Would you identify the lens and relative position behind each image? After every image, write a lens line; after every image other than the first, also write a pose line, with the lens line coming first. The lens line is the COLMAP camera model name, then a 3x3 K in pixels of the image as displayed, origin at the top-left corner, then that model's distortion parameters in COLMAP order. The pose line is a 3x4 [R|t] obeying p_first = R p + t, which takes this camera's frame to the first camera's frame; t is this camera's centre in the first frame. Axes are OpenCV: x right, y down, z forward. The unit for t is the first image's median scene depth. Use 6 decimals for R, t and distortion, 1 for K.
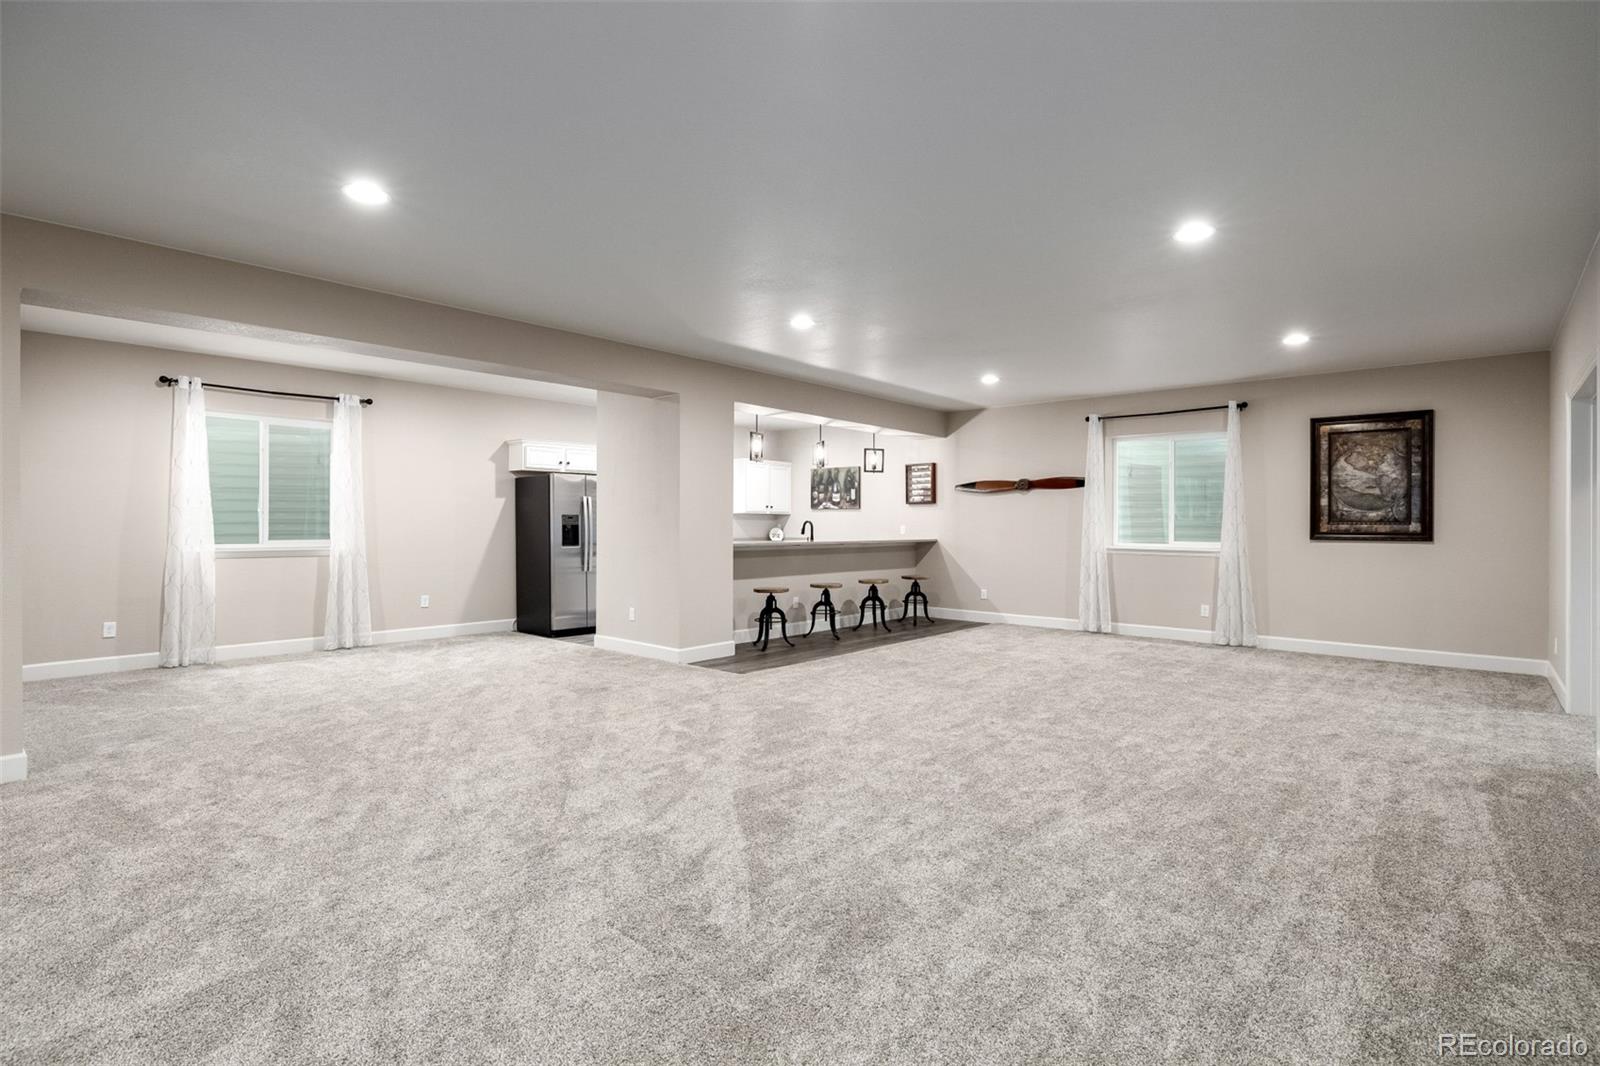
lens RADIAL K [[778.9, 0, 798.6], [0, 778.9, 534.1], [0, 0, 1]] dist [-0.004909, 0.001052]
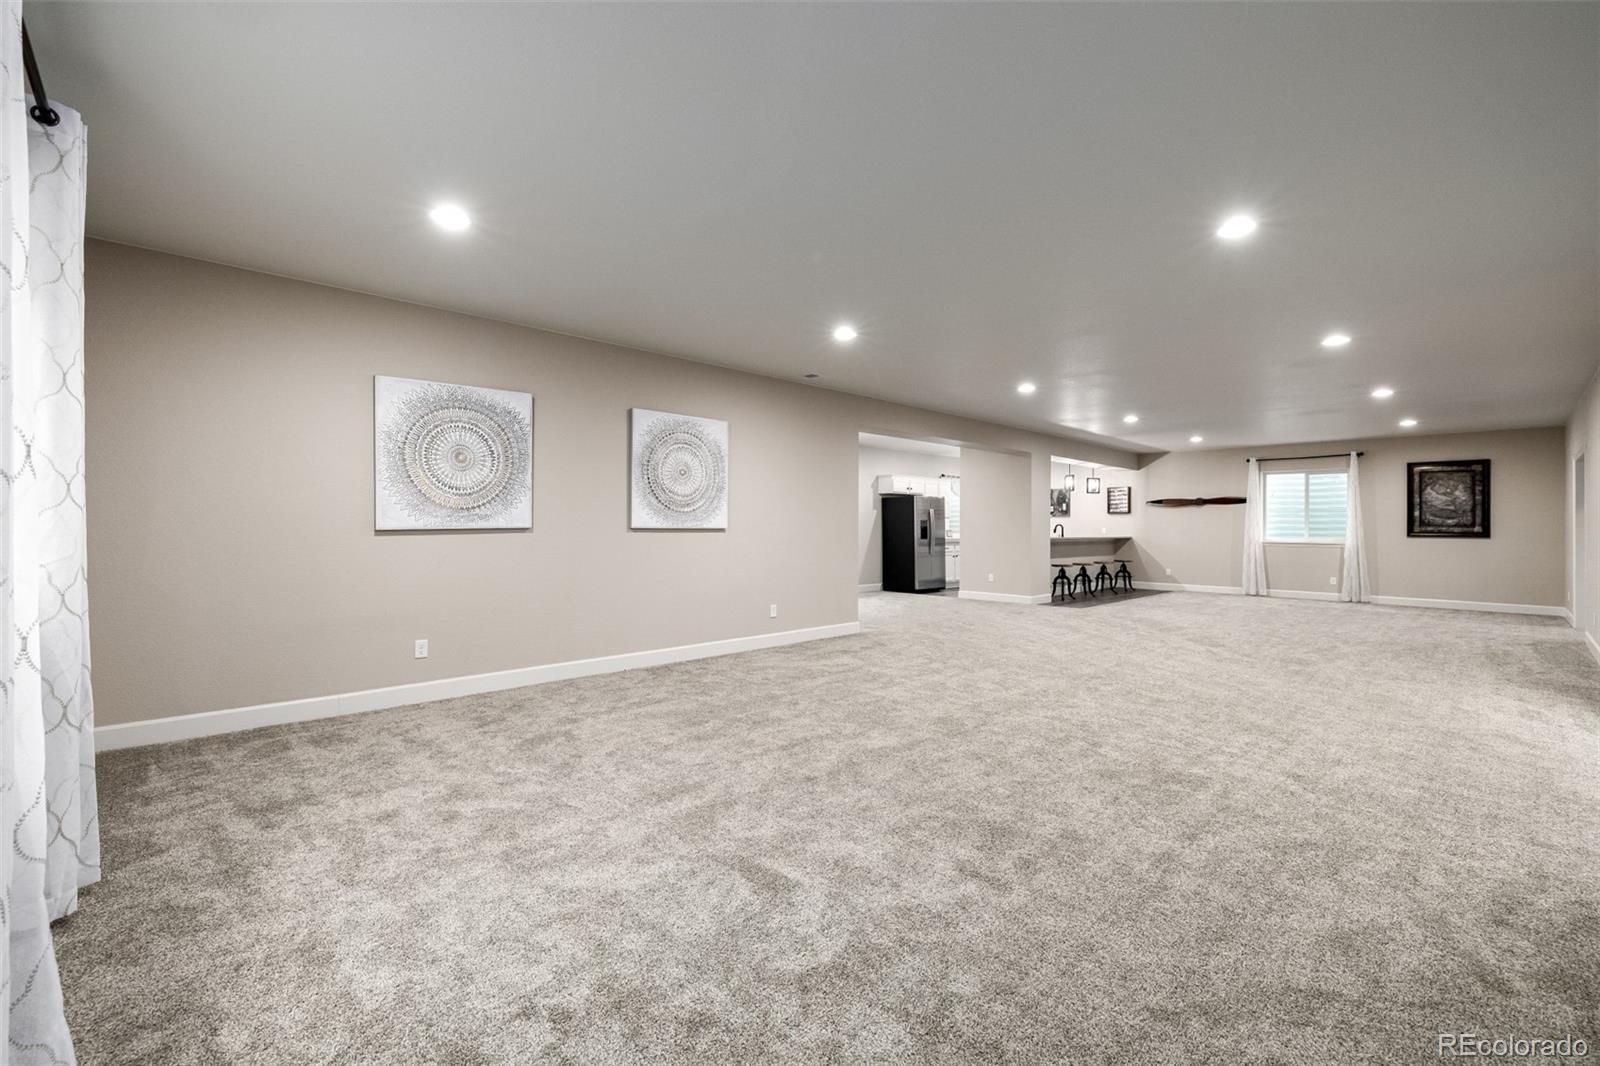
lens RADIAL K [[678.1, 0, 801.2], [0, 678.1, 528.4], [0, 0, 1]] dist [-0.000806, -0.000557]
pose [[0.996311, 0.002996, -0.085761, -0.437794], [-0.003906, 0.999938, -0.010446, 0.008584], [0.085725, 0.010742, 0.996261, -0.474062]]
